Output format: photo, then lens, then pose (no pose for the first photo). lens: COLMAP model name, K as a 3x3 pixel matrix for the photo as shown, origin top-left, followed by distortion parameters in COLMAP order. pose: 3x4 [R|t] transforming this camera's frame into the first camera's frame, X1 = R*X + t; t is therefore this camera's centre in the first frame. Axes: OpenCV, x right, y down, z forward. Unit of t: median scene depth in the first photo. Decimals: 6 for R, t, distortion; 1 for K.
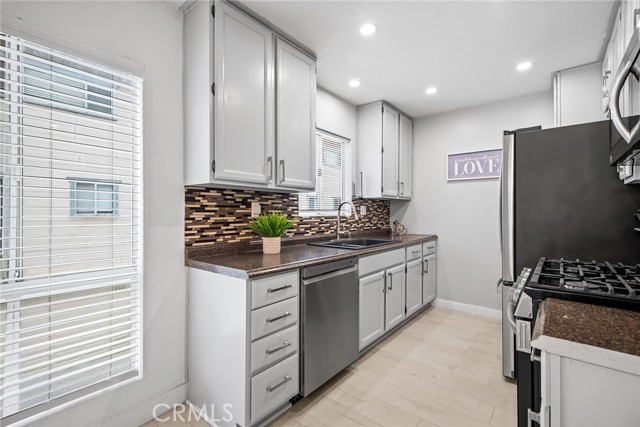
lens RADIAL K [[293.2, 0, 319.6], [0, 293.2, 211.0], [0, 0, 1]] dist [0.026985, -0.009061]
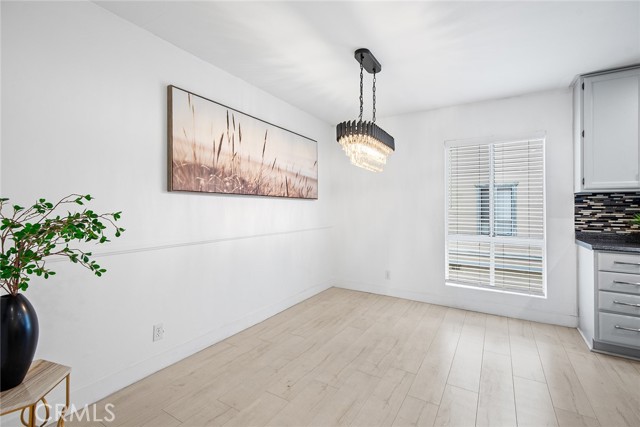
lens RADIAL K [[293.2, 0, 325.0], [0, 293.2, 200.2], [0, 0, 1]] dist [0.026985, -0.009061]
pose [[0.149497, -0.028874, -0.988341, 0.760781], [-0.000946, 0.999569, -0.029345, 0.000470], [0.988762, 0.005321, 0.149405, -0.471898]]
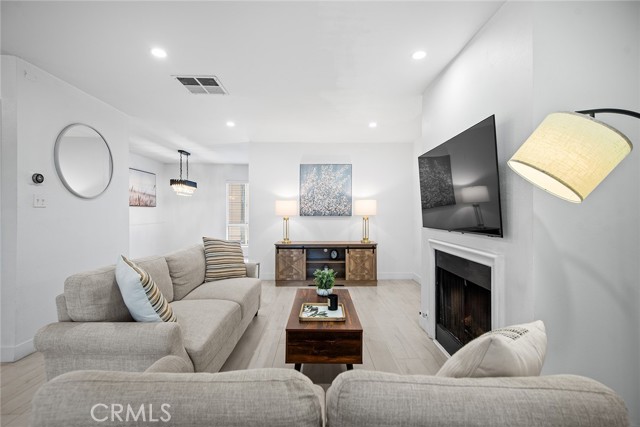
lens RADIAL K [[293.2, 0, 325.5], [0, 293.2, 212.0], [0, 0, 1]] dist [0.026985, -0.009061]
pose [[0.643582, -0.002118, -0.765375, 2.566375], [0.005705, 0.999982, 0.002030, 0.005034], [0.765356, -0.005673, 0.643582, -0.891816]]
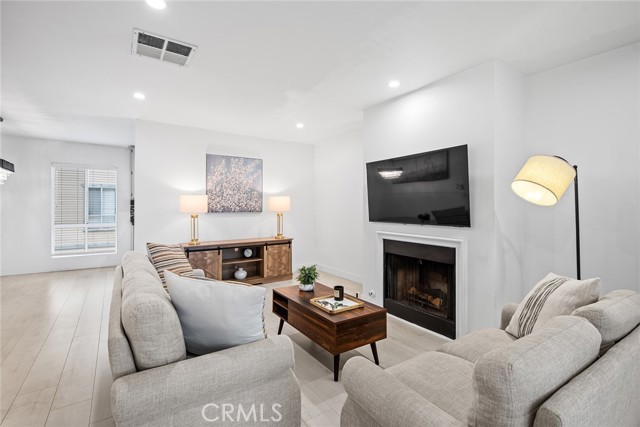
lens RADIAL K [[293.2, 0, 330.6], [0, 293.2, 207.7], [0, 0, 1]] dist [0.026985, -0.009061]
pose [[0.961392, 0.000000, -0.275182, 2.094263], [0.002778, 0.999949, 0.009708, -0.011951], [0.275168, -0.010098, 0.961343, -1.275072]]
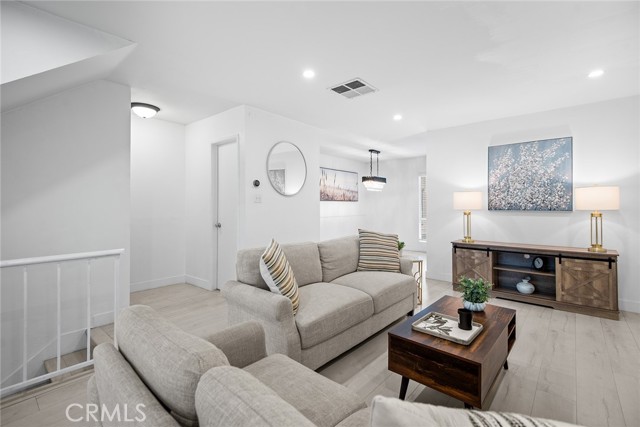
lens RADIAL K [[293.2, 0, 315.9], [0, 293.2, 206.3], [0, 0, 1]] dist [0.026985, -0.009061]
pose [[-0.048716, -0.000811, -0.998812, 2.633895], [0.006927, 0.999975, -0.001150, 0.007719], [0.998789, -0.006974, -0.048710, -0.597287]]
